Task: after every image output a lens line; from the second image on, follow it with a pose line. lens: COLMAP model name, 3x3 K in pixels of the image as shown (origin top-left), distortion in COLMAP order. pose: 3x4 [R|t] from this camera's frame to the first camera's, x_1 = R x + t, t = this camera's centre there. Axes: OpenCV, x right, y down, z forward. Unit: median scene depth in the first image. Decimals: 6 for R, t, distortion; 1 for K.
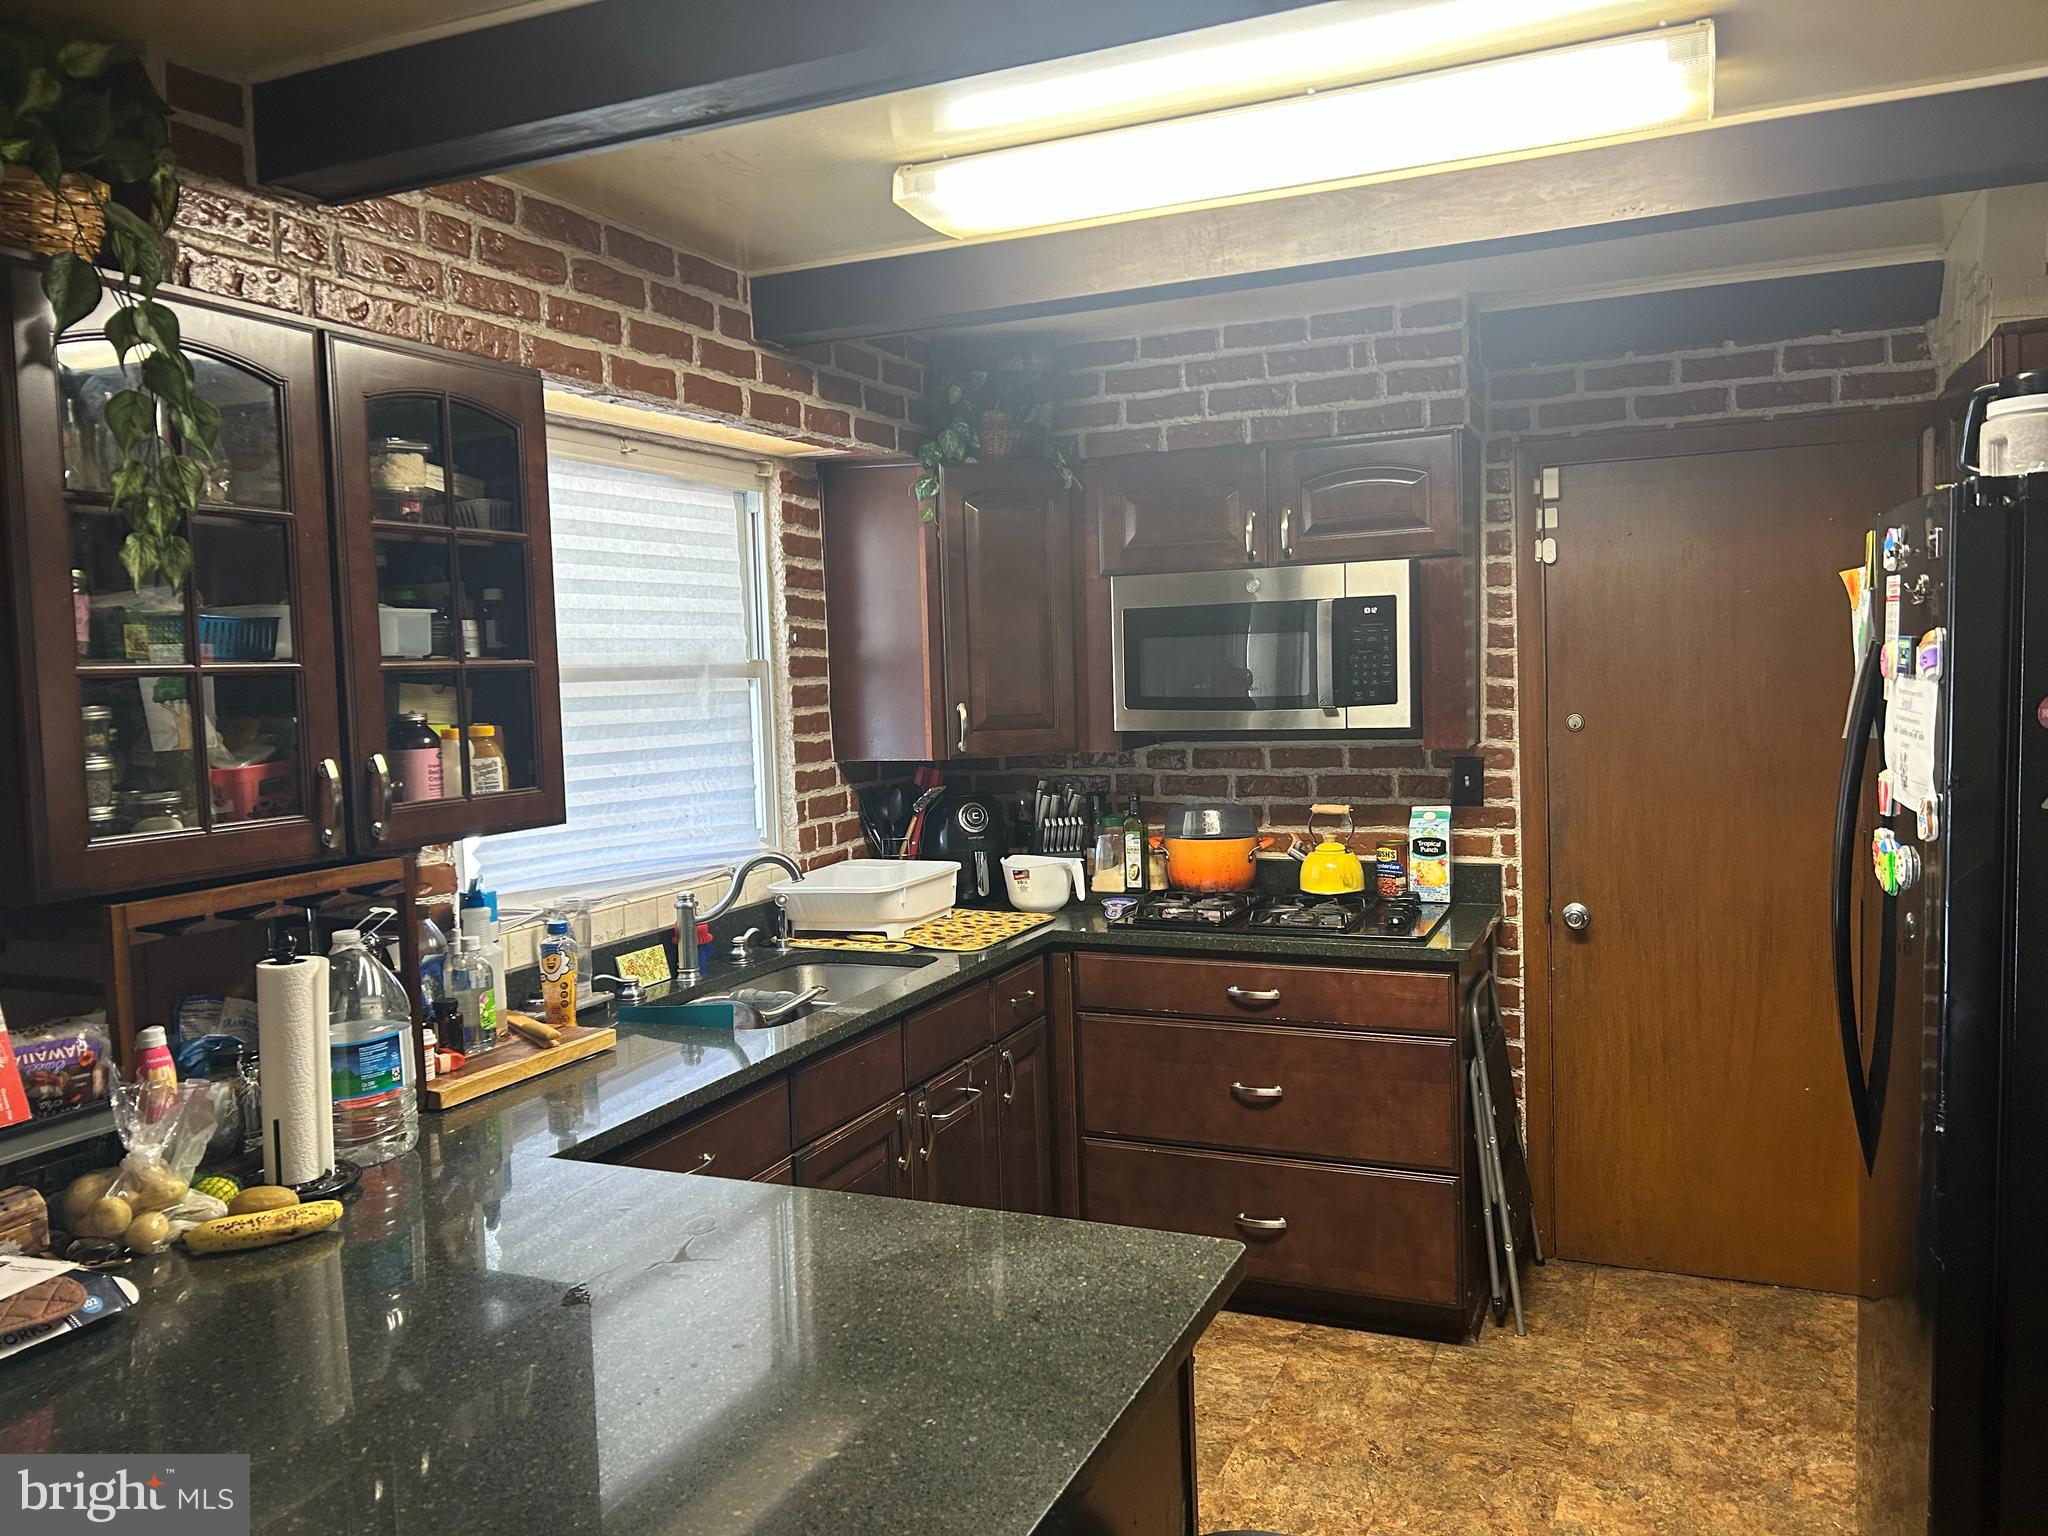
lens RADIAL K [[1532.5, 0, 1029.3], [0, 1532.5, 779.3], [0, 0, 1]] dist [0.075688, -0.095518]
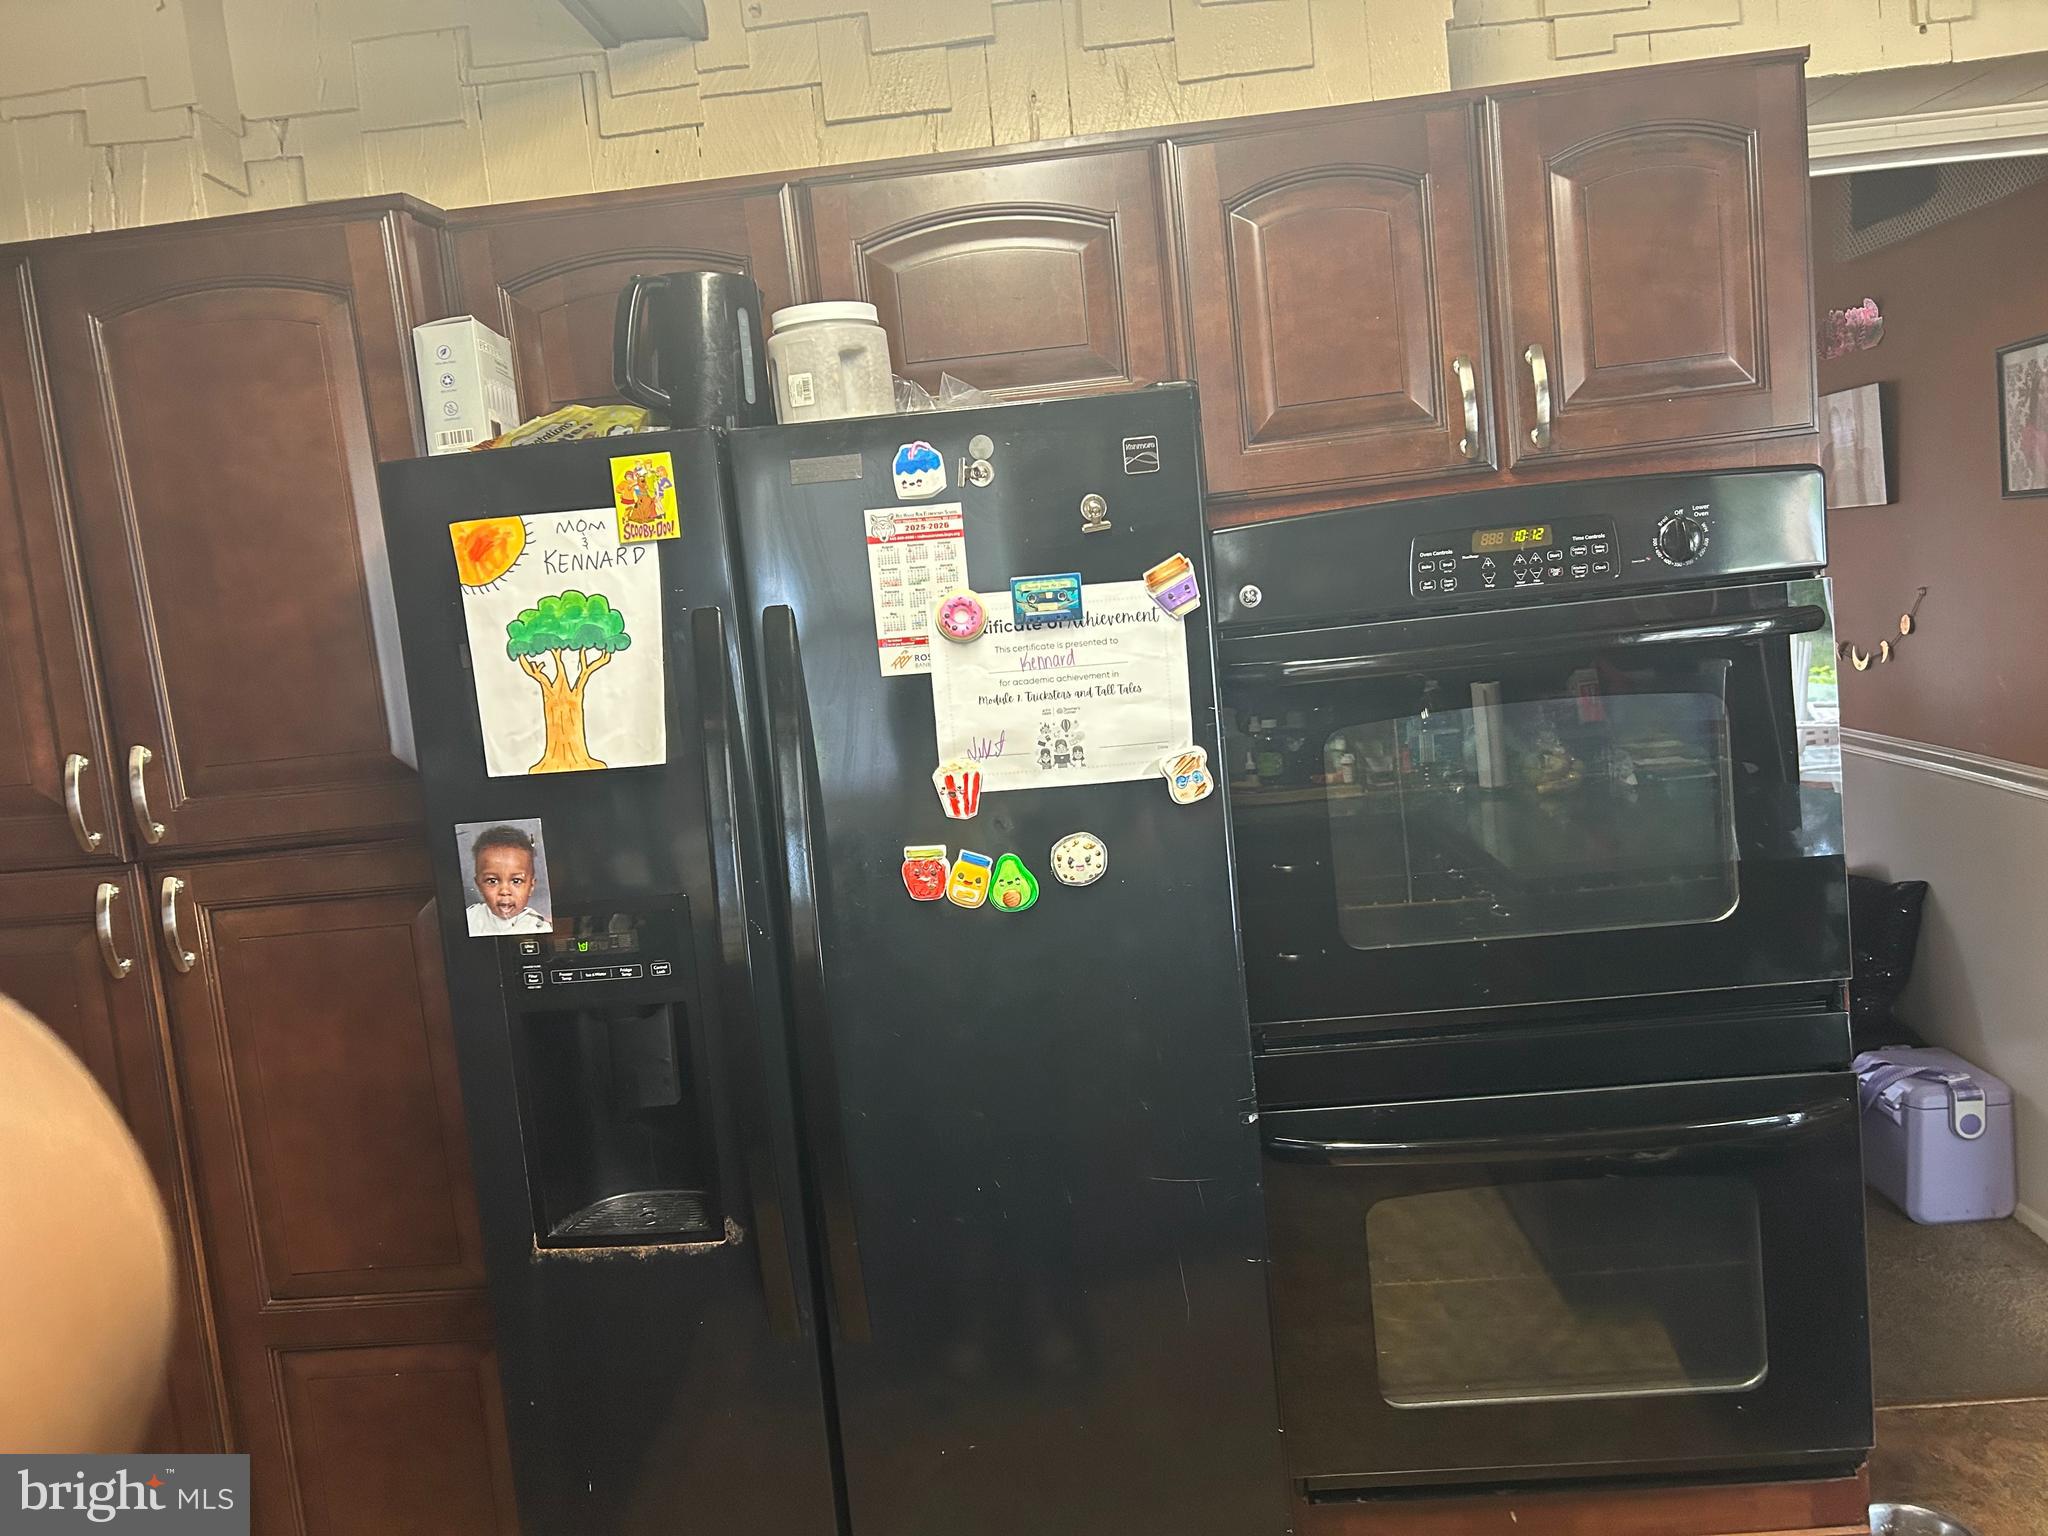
lens RADIAL K [[1543.2, 0, 1024.0], [0, 1543.2, 768.0], [0, 0, 1]] dist [0.031042, -0.004907]
pose [[-0.359087, -0.049111, 0.932011, -0.091821], [0.177740, 0.976740, 0.119948, -0.050323], [-0.916223, 0.208728, -0.342005, 0.707284]]
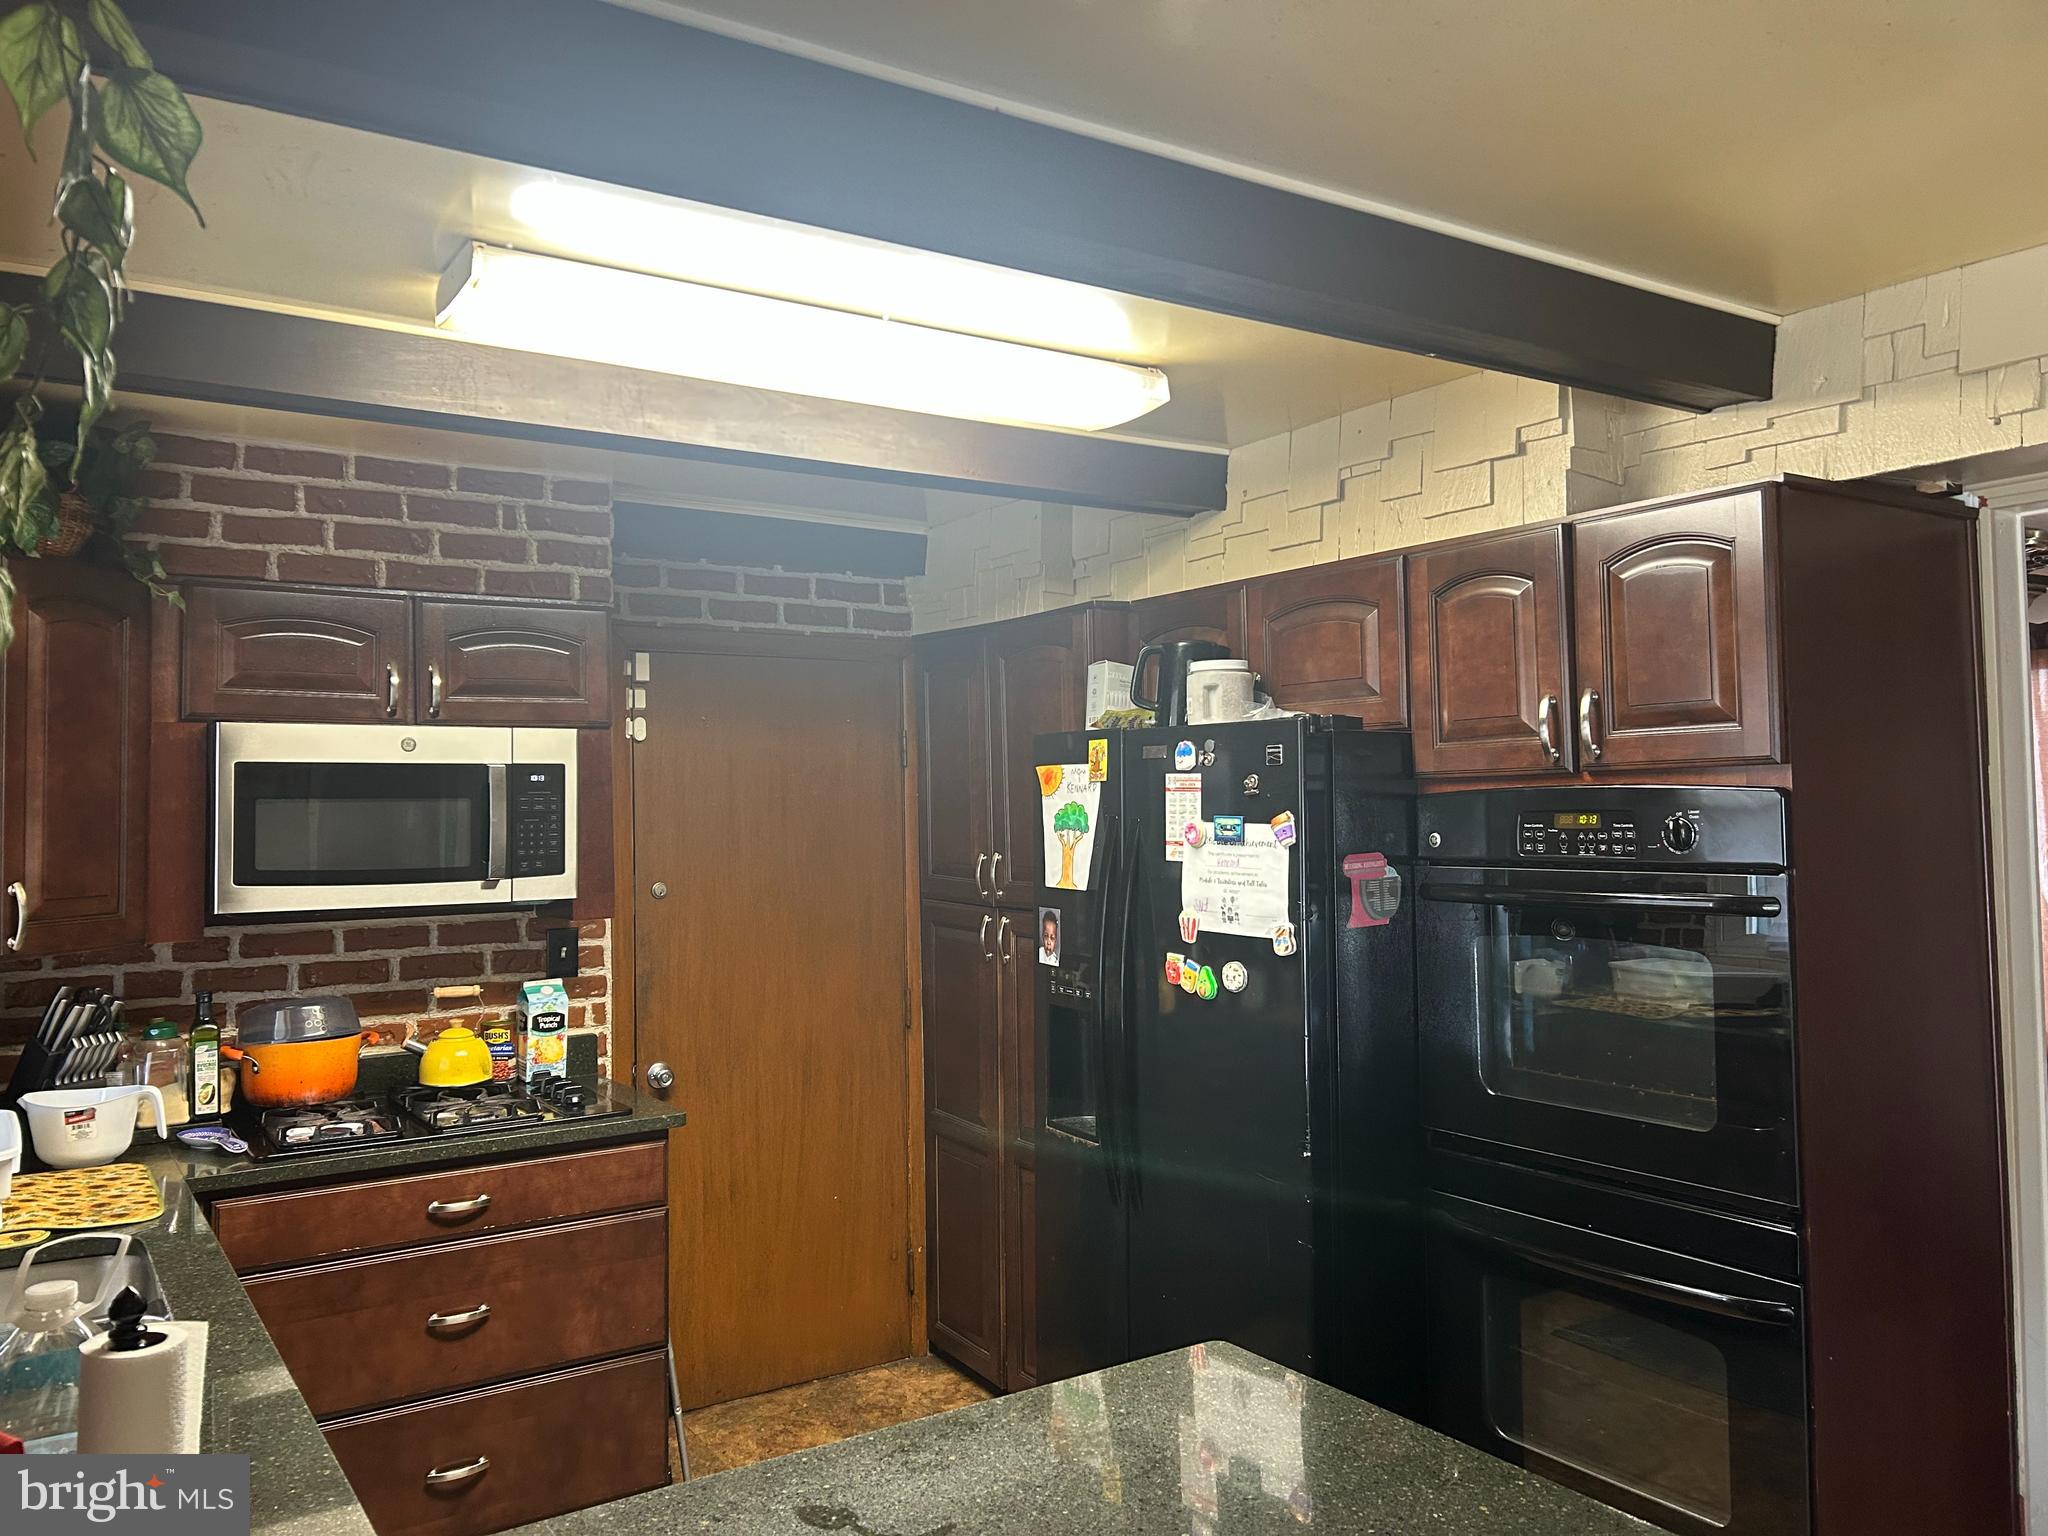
lens RADIAL K [[1543.2, 0, 1024.0], [0, 1543.2, 768.0], [0, 0, 1]] dist [0.031042, -0.004907]
pose [[0.542247, 0.044524, 0.839038, -0.405543], [0.058404, 0.994182, -0.090503, -0.009612], [-0.838187, 0.098078, 0.536492, 0.209016]]
